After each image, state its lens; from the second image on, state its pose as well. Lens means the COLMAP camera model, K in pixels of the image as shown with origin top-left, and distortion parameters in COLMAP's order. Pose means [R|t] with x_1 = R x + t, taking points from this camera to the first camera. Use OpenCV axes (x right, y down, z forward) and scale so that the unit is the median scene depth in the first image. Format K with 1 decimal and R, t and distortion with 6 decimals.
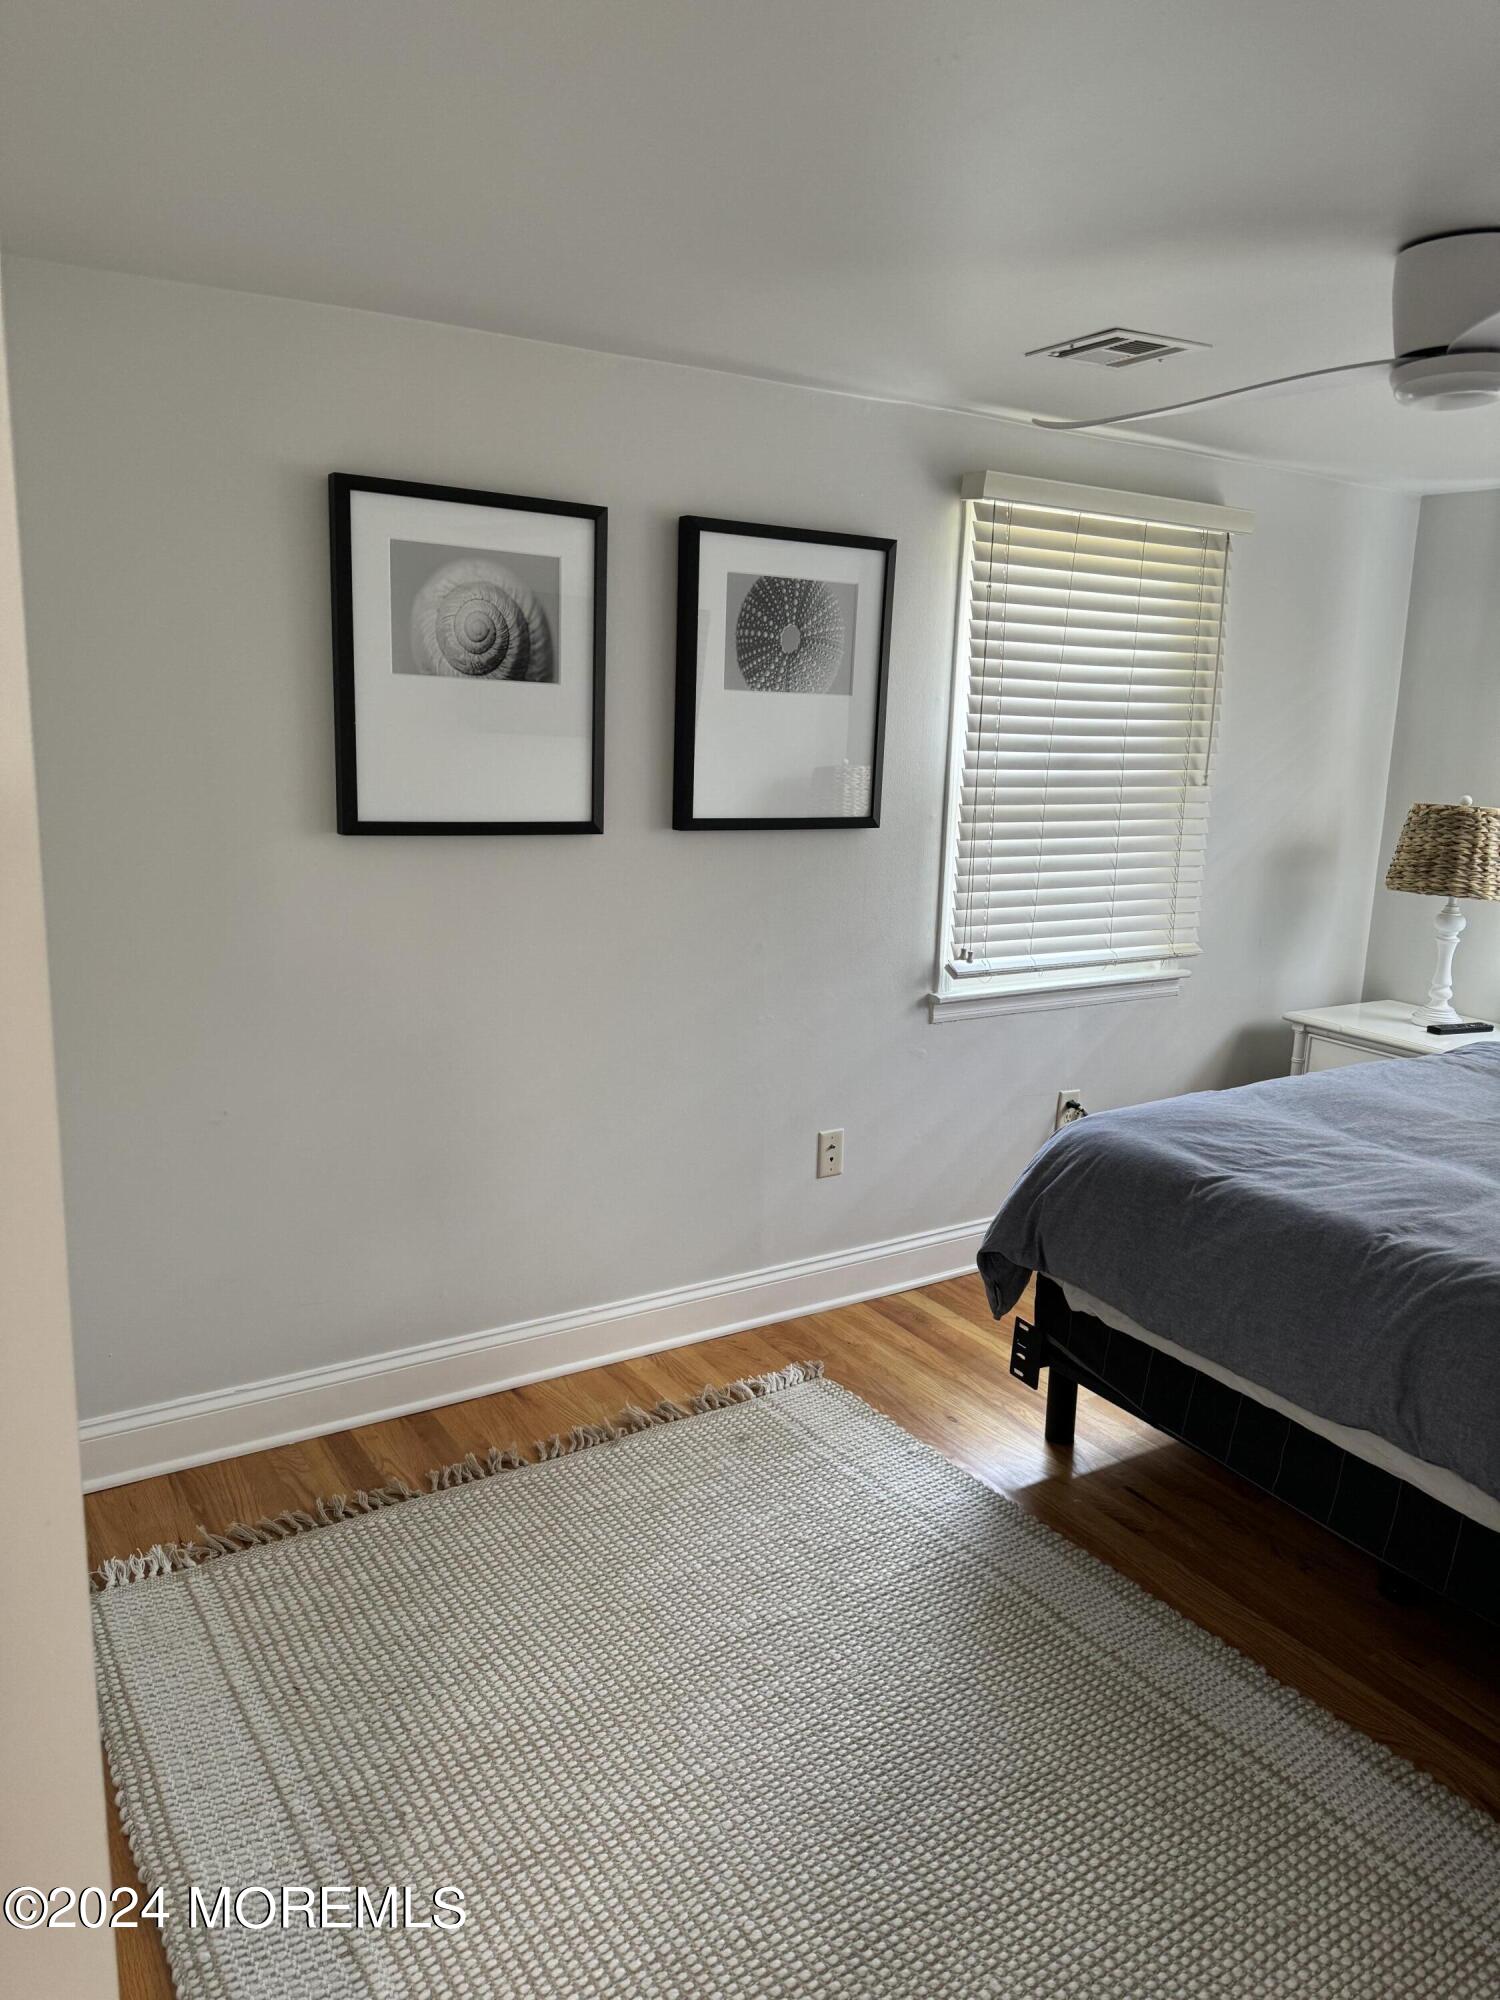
lens RADIAL K [[1402.1, 0, 727.2], [0, 1402.1, 990.6], [0, 0, 1]] dist [0.151178, -0.280729]
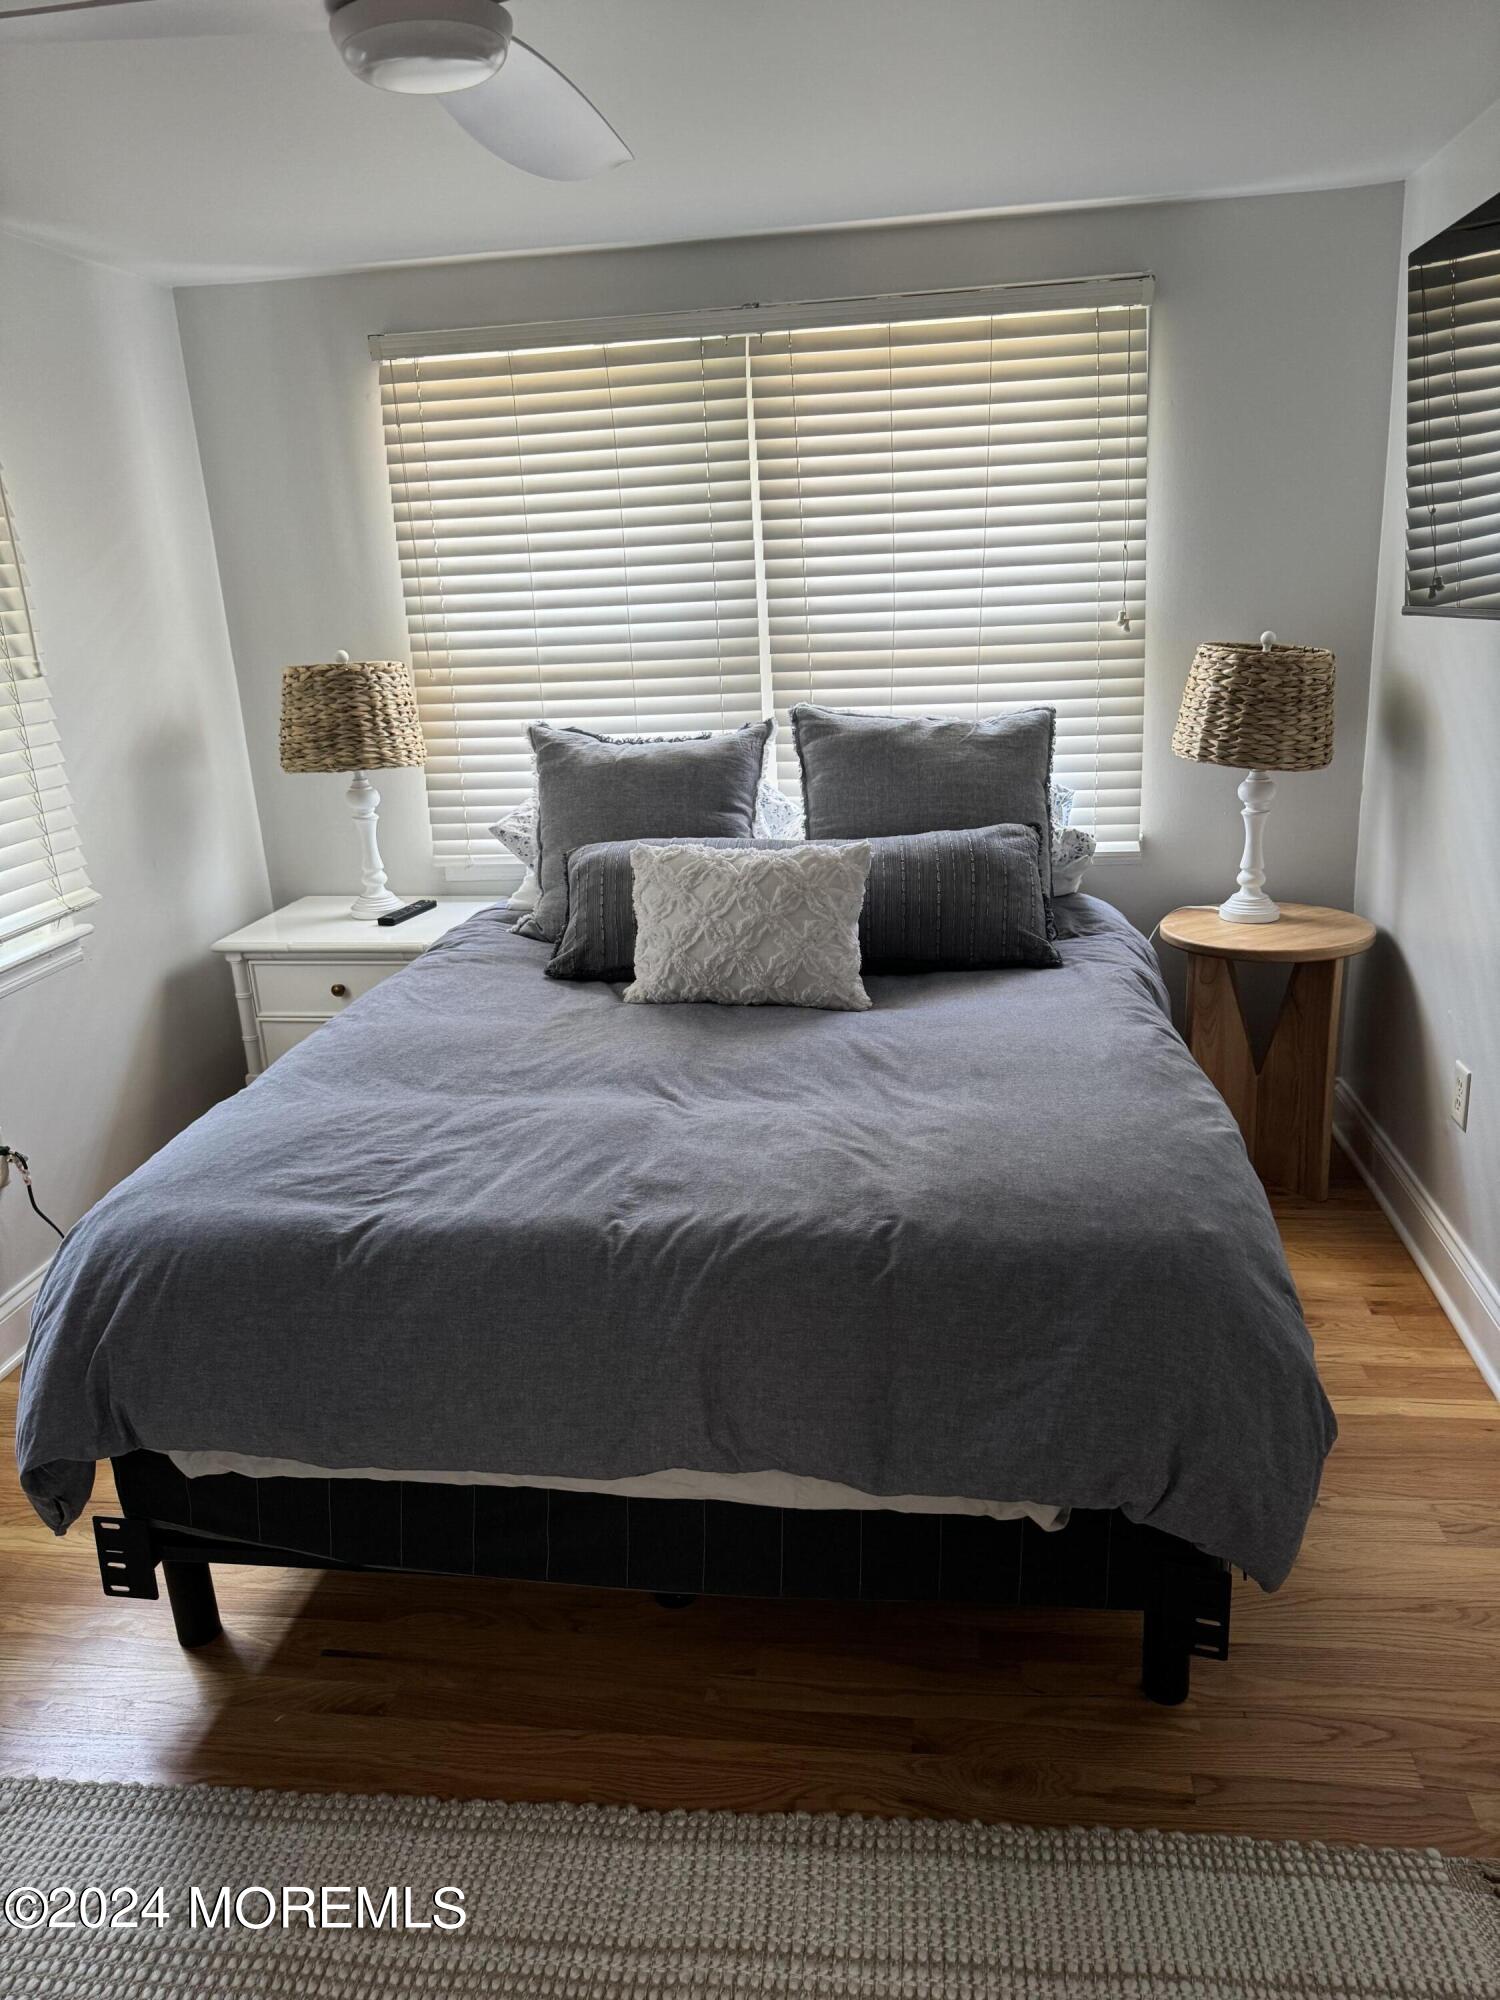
lens RADIAL K [[1402.1, 0, 727.2], [0, 1402.1, 990.6], [0, 0, 1]] dist [0.151178, -0.280729]
pose [[0.636560, -0.293608, 0.713152, -0.011805], [0.226491, 0.955093, 0.191050, -0.070181], [-0.737220, 0.039908, 0.674473, 0.349700]]
